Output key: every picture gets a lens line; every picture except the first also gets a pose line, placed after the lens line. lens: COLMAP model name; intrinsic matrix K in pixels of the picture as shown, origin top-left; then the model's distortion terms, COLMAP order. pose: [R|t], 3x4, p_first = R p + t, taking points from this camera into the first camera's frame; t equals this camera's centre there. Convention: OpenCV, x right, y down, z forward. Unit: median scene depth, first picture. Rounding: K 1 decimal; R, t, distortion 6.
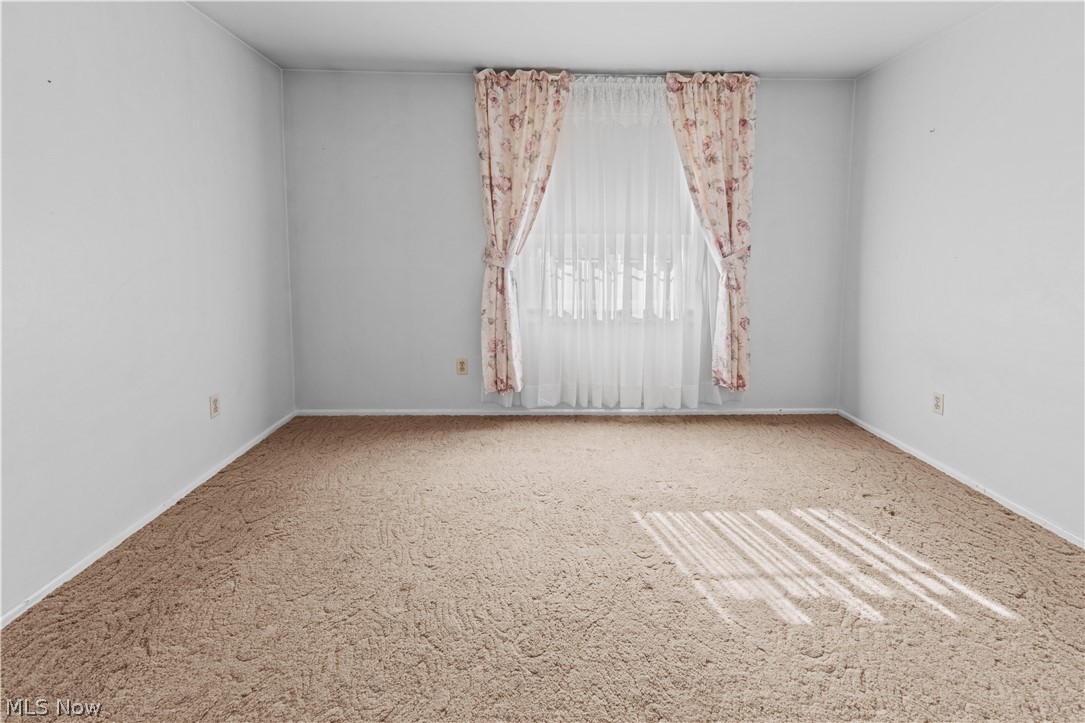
lens RADIAL K [[472.3, 0, 542.9], [0, 472.3, 359.3], [0, 0, 1]] dist [0.011264, -0.000498]
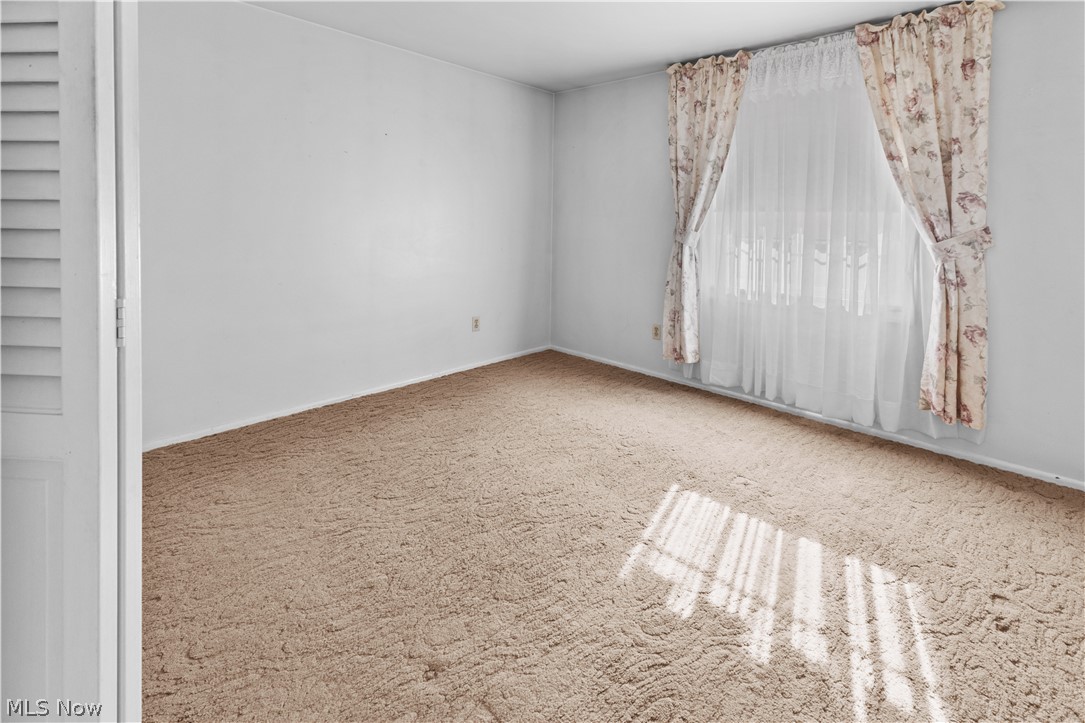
lens RADIAL K [[458.0, 0, 543.4], [0, 458.0, 322.6], [0, 0, 1]] dist [0.012017, -0.000128]
pose [[0.734724, 0.160947, -0.658997, 0.446214], [-0.175956, 0.983414, 0.044003, -0.008928], [0.655149, 0.083624, 0.750857, 0.037206]]
